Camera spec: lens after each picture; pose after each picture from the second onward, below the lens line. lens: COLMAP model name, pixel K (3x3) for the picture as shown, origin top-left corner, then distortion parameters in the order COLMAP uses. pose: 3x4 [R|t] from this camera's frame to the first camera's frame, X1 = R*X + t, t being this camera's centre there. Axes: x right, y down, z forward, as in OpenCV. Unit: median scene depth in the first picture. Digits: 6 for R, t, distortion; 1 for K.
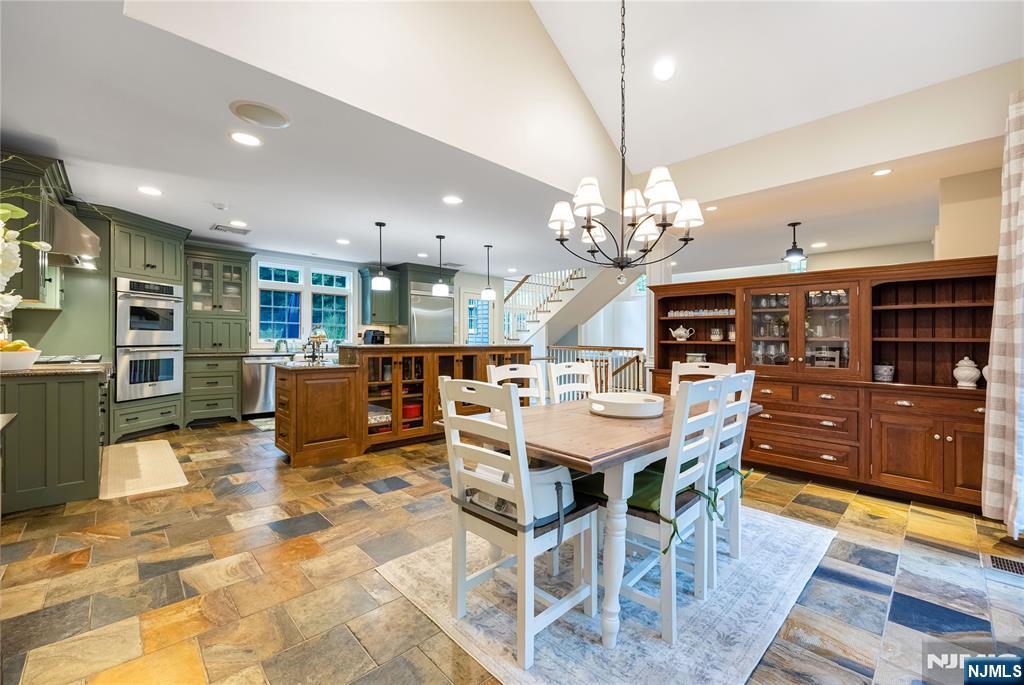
lens RADIAL K [[418.7, 0, 496.0], [0, 418.7, 330.8], [0, 0, 1]] dist [0.000117, 0.000013]
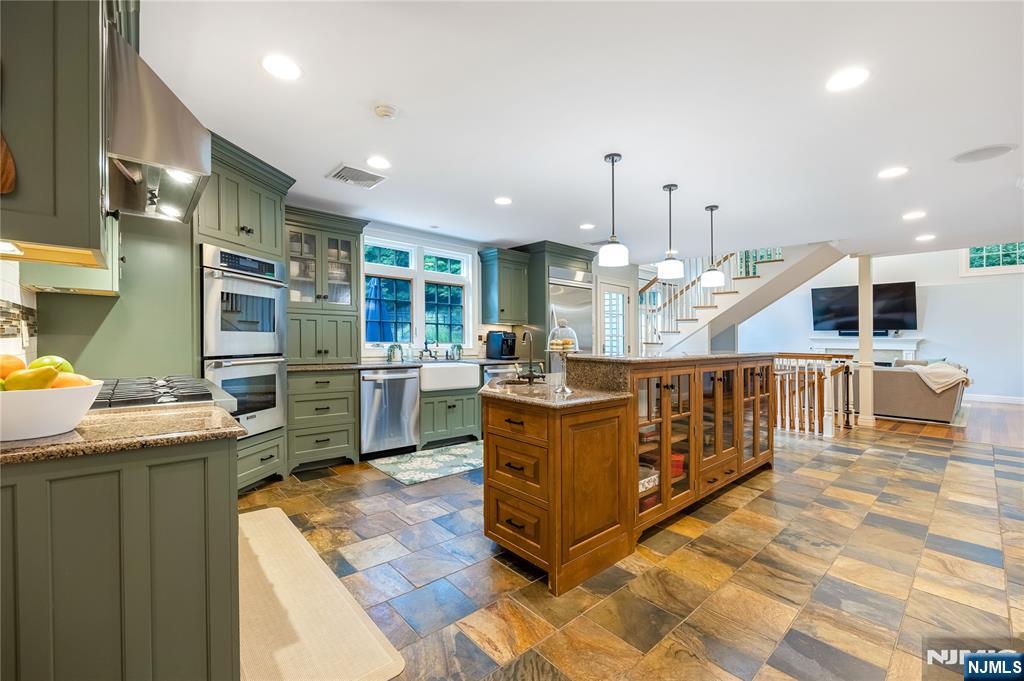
lens RADIAL K [[422.6, 0, 493.7], [0, 422.6, 338.2], [0, 0, 1]] dist [-0.000519, -0.000064]
pose [[0.999270, -0.000308, -0.038202, -0.463588], [0.000859, 0.999896, 0.014399, 0.000420], [0.038194, -0.014422, 0.999166, 0.406400]]
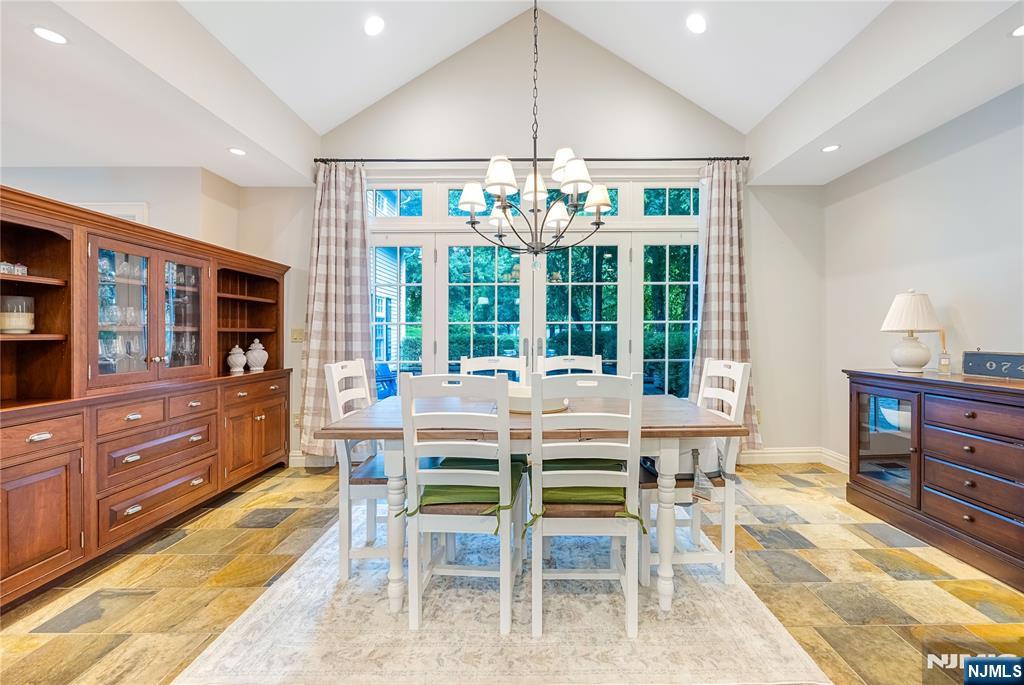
lens RADIAL K [[453.3, 0, 530.0], [0, 453.3, 332.6], [0, 0, 1]] dist [0.002946, 0.000822]
pose [[-0.743084, -0.009423, 0.669131, -0.180790], [-0.015088, 0.999883, -0.002675, 0.012928], [-0.669028, -0.012083, -0.743139, 0.919754]]
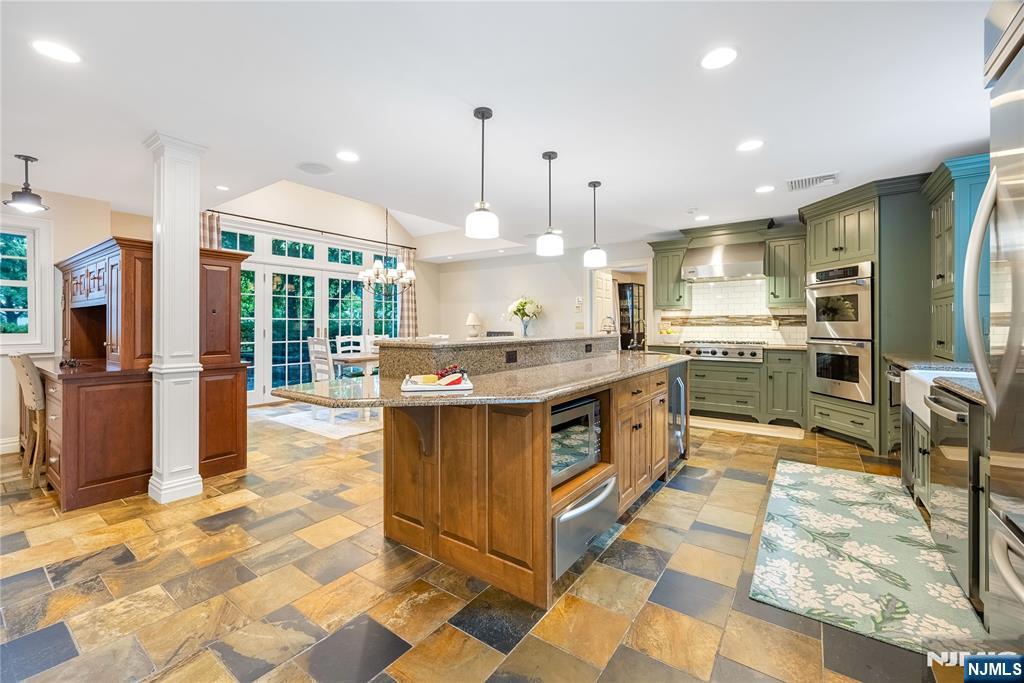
lens RADIAL K [[451.0, 0, 512.0], [0, 451.0, 341.5], [0, 0, 1]] dist [0.000106, 0.000037]
pose [[-0.979151, -0.006848, -0.203016, 0.062465], [-0.010836, 0.999769, 0.018539, 0.032454], [0.202843, 0.020352, -0.979000, 1.943388]]
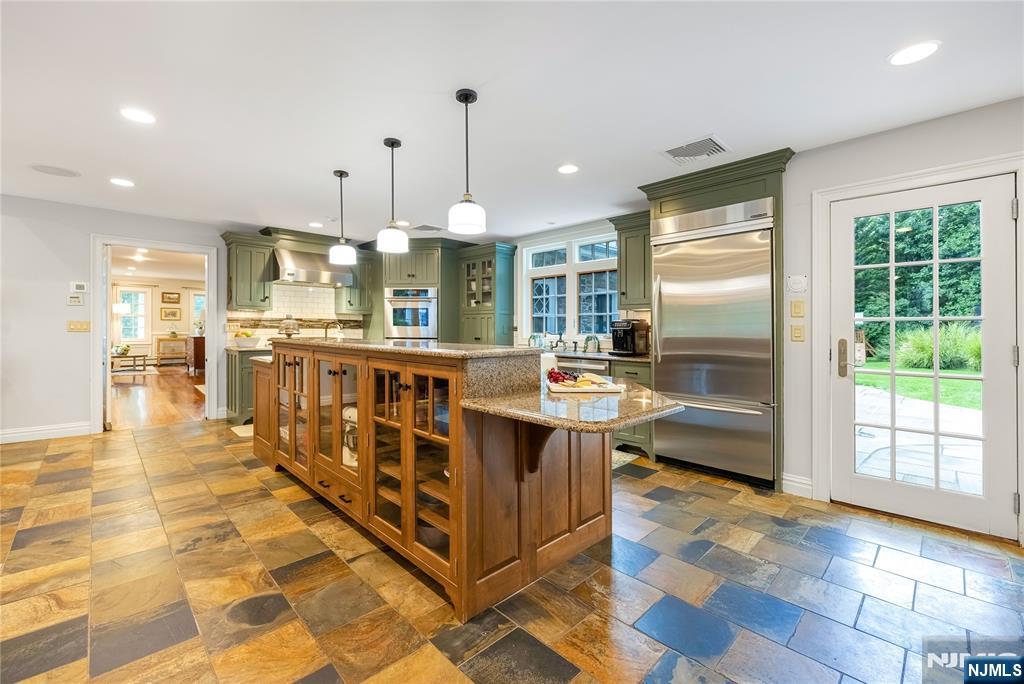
lens RADIAL K [[413.2, 0, 512.0], [0, 413.2, 342.0], [0, 0, 1]] dist [-0.000722, 0.000021]
pose [[0.038263, 0.016955, -0.999124, 0.486944], [0.008919, 0.999810, 0.017308, 0.030448], [0.999228, -0.009574, 0.038104, 1.373633]]
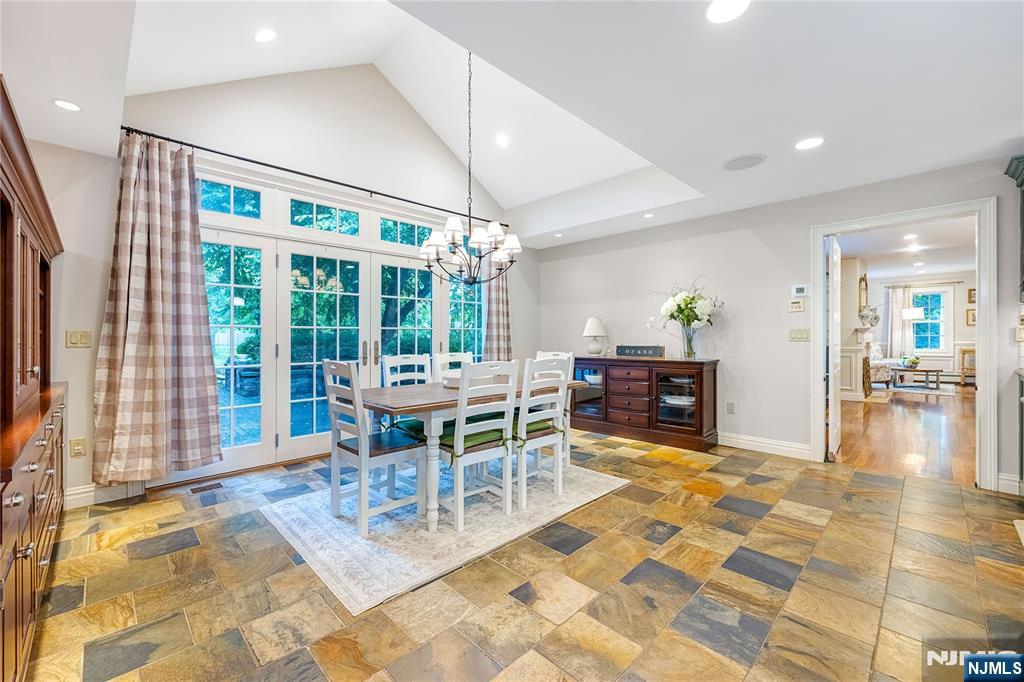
lens RADIAL K [[425.2, 0, 512.0], [0, 425.2, 341.0], [0, 0, 1]] dist [0.014584, 0.000047]
pose [[-0.998813, -0.008320, -0.047993, 0.119256], [-0.007966, 0.999940, -0.007581, 0.025027], [0.048054, -0.007190, -0.998819, 1.255402]]
